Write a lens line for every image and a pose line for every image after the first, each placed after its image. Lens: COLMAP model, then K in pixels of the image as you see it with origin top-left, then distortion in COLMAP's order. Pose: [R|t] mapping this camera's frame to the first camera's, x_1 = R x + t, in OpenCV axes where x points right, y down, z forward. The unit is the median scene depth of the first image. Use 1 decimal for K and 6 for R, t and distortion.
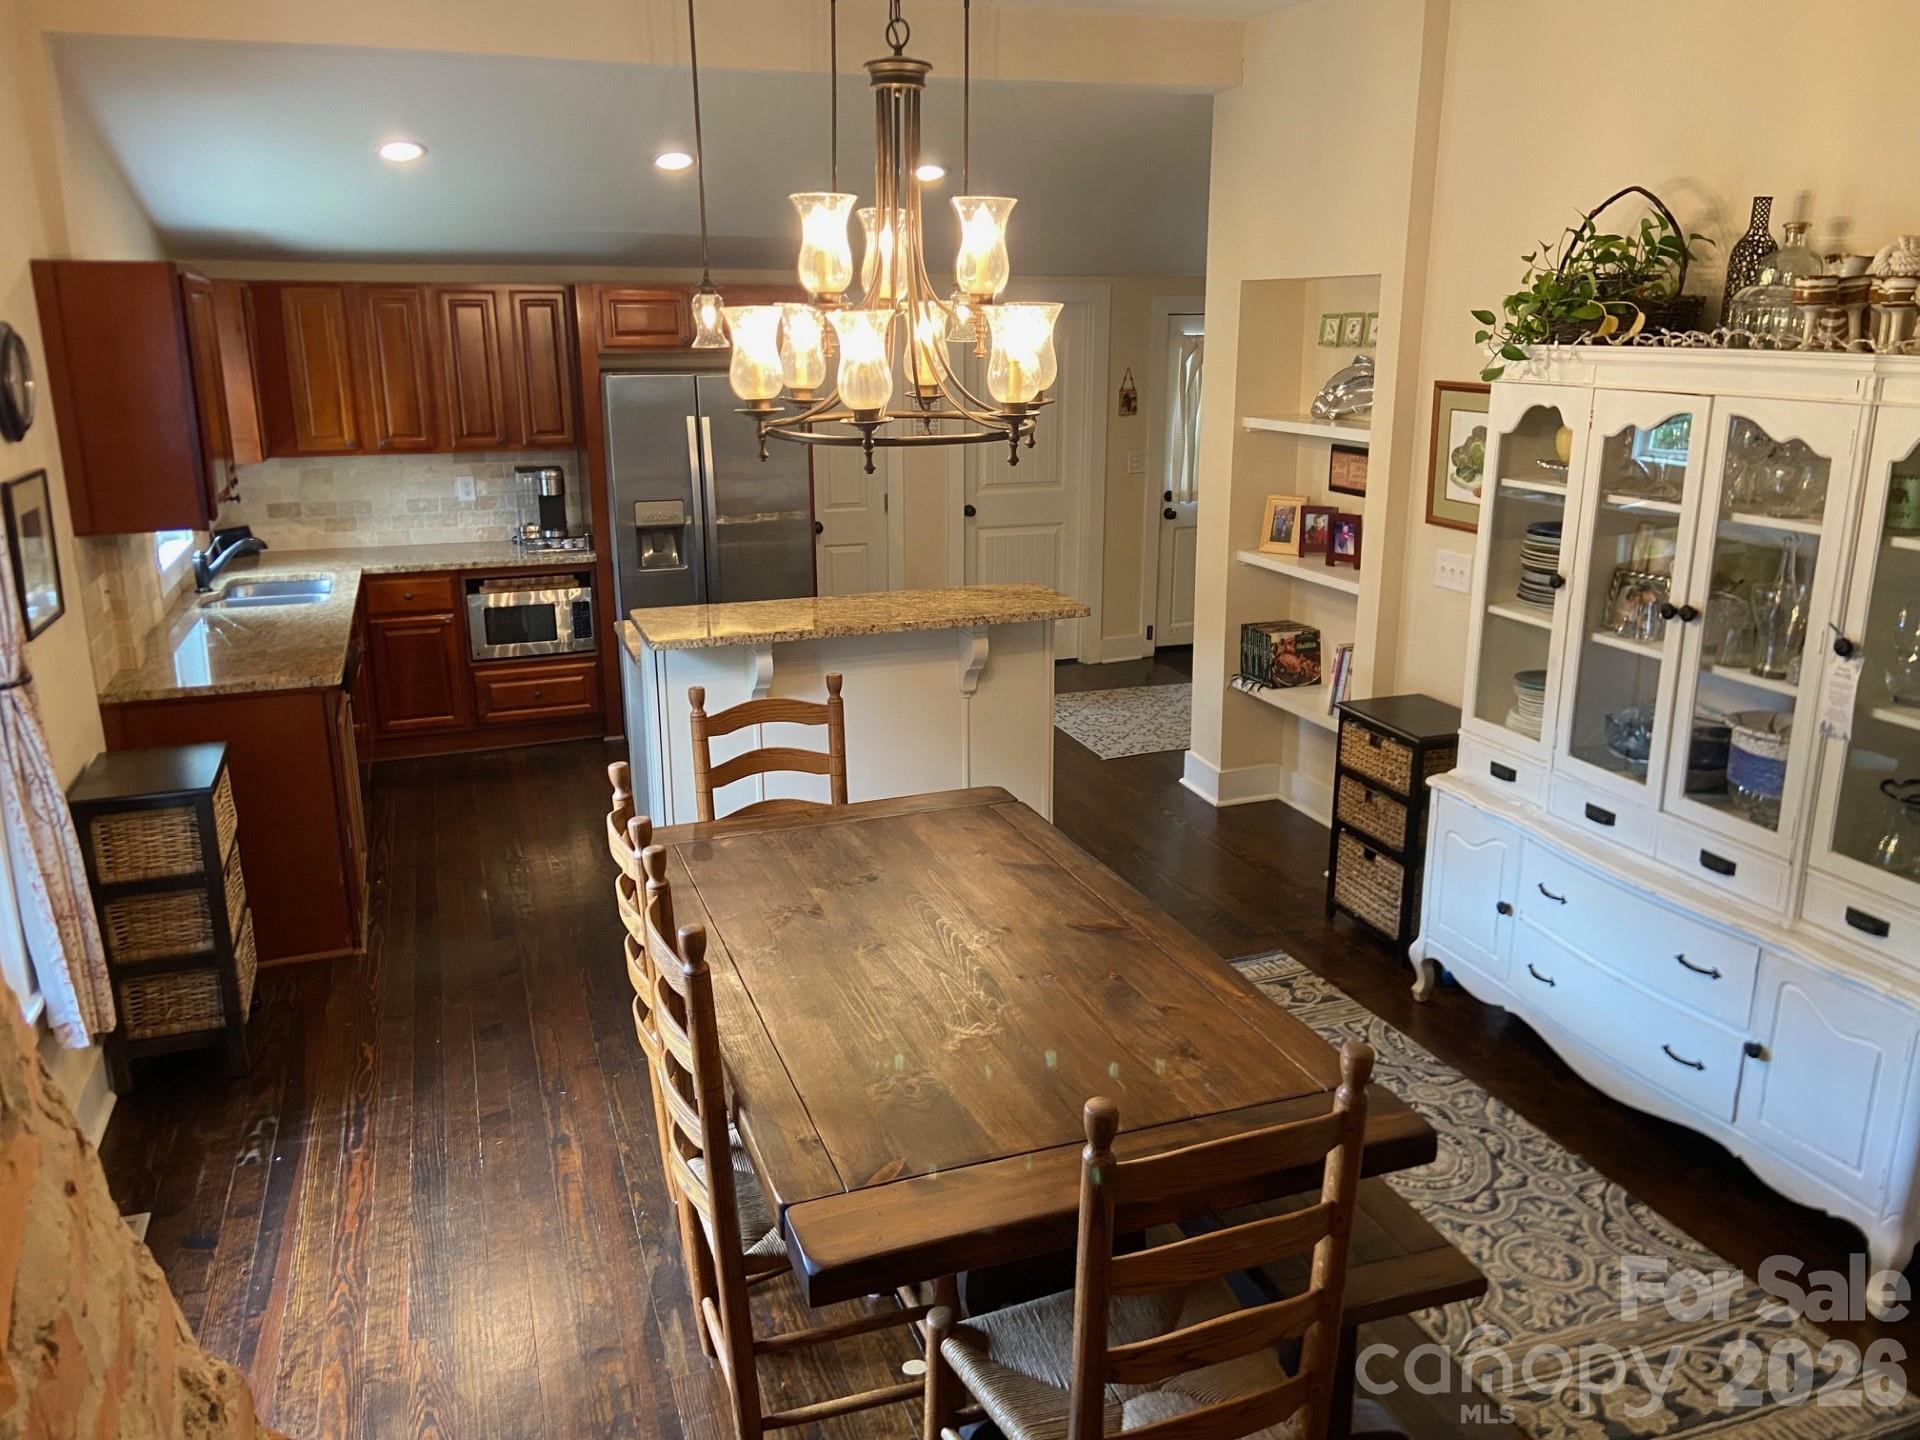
lens RADIAL K [[1410.9, 0, 961.3], [0, 1410.9, 673.8], [0, 0, 1]] dist [0.110546, -0.146478]
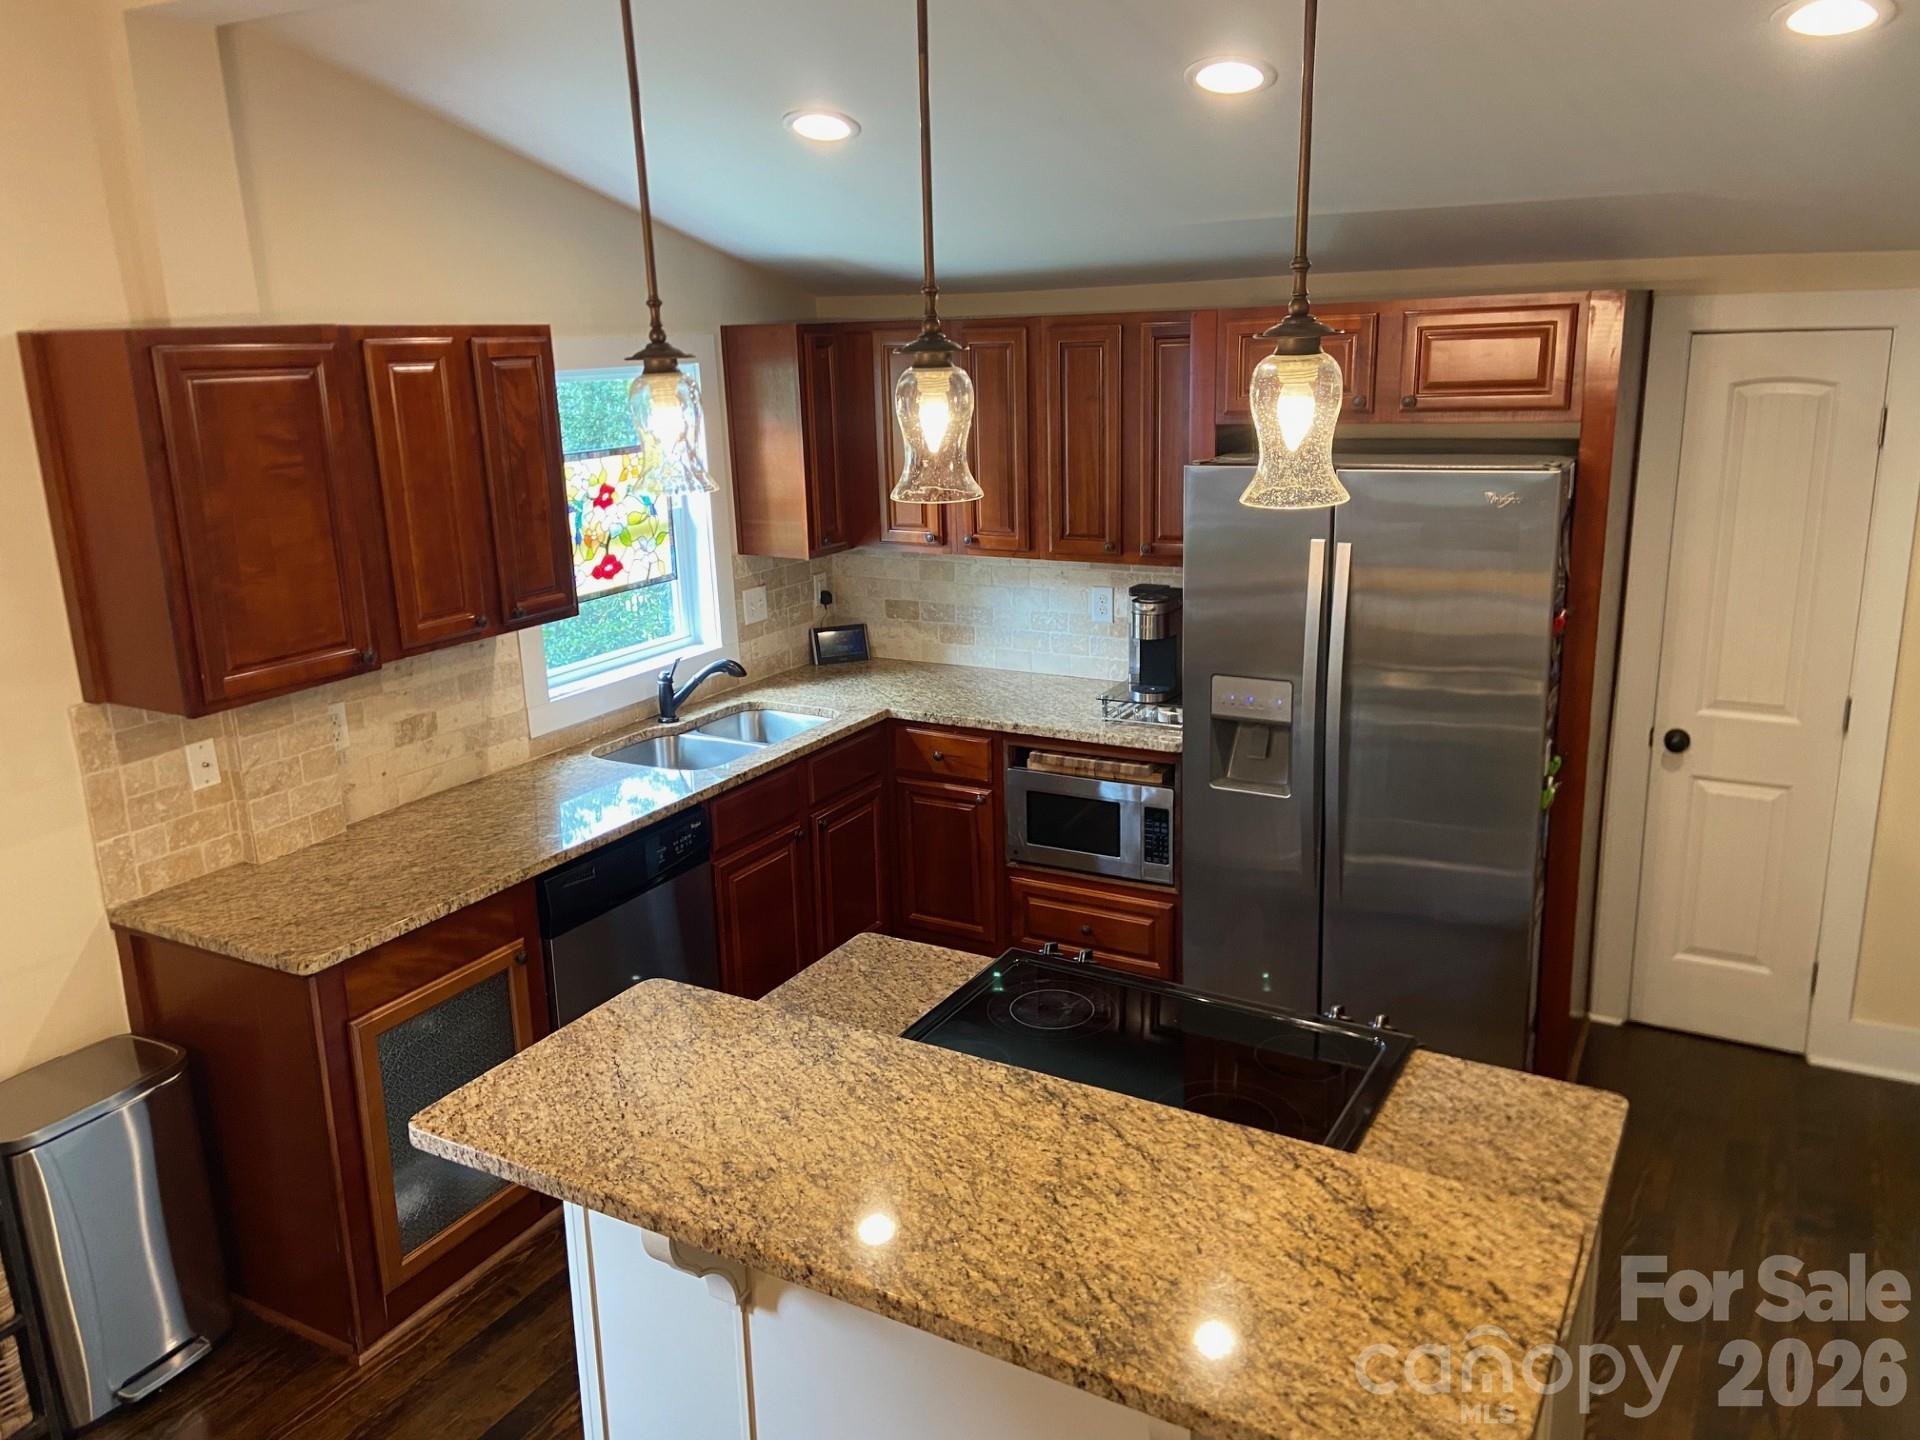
lens RADIAL K [[1410.9, 0, 961.3], [0, 1410.9, 673.8], [0, 0, 1]] dist [0.110546, -0.146478]
pose [[0.668368, 0.160598, -0.726287, 0.124375], [-0.166894, 0.983897, 0.063977, -0.135662], [0.724866, 0.078453, 0.684408, 0.497672]]
